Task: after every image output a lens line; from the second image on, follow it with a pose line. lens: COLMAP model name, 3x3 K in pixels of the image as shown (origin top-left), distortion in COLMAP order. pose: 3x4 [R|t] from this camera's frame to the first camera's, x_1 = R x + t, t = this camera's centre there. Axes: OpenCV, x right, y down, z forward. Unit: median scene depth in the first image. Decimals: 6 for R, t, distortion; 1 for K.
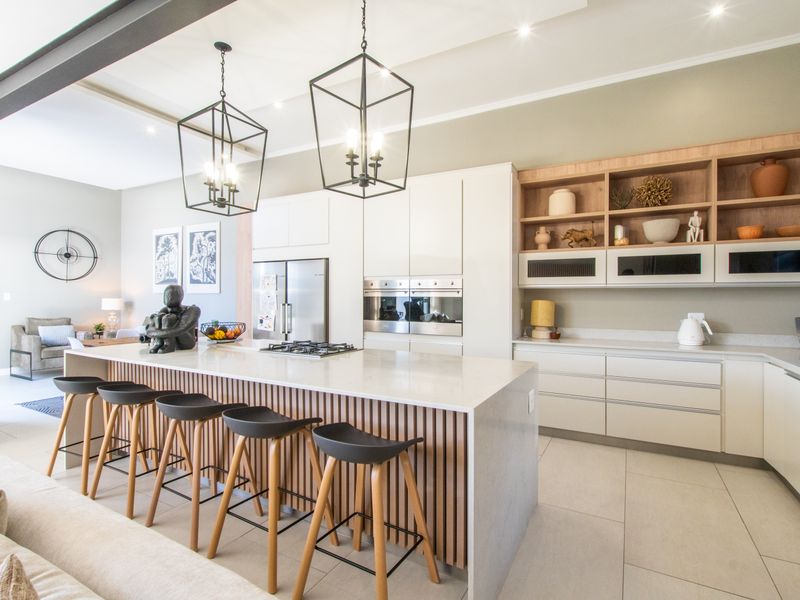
lens RADIAL K [[409.9, 0, 401.6], [0, 409.9, 296.9], [0, 0, 1]] dist [0.009272, -0.001362]
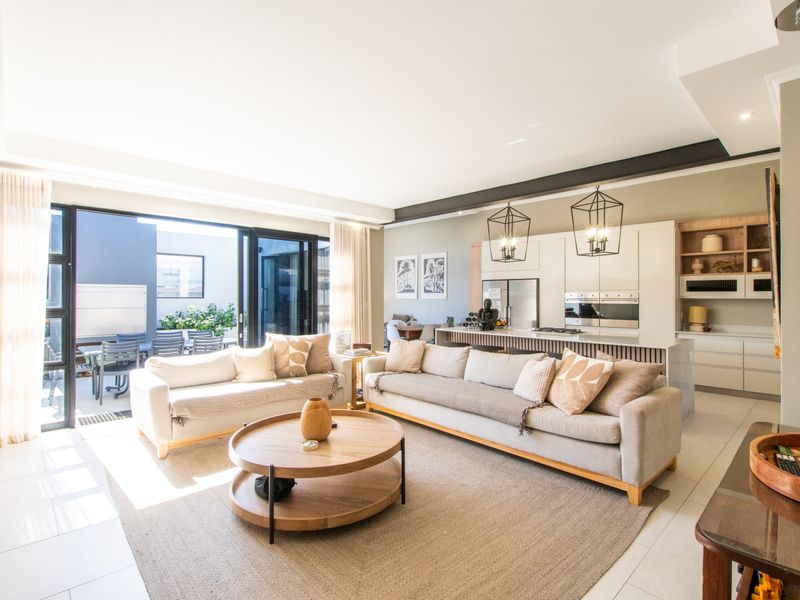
lens RADIAL K [[409.9, 0, 401.6], [0, 409.9, 296.9], [0, 0, 1]] dist [0.009272, -0.001362]
pose [[0.956741, -0.001907, -0.290935, -0.257679], [0.001790, 0.999998, -0.000669, -0.026704], [0.290936, 0.000119, 0.956742, -0.766261]]
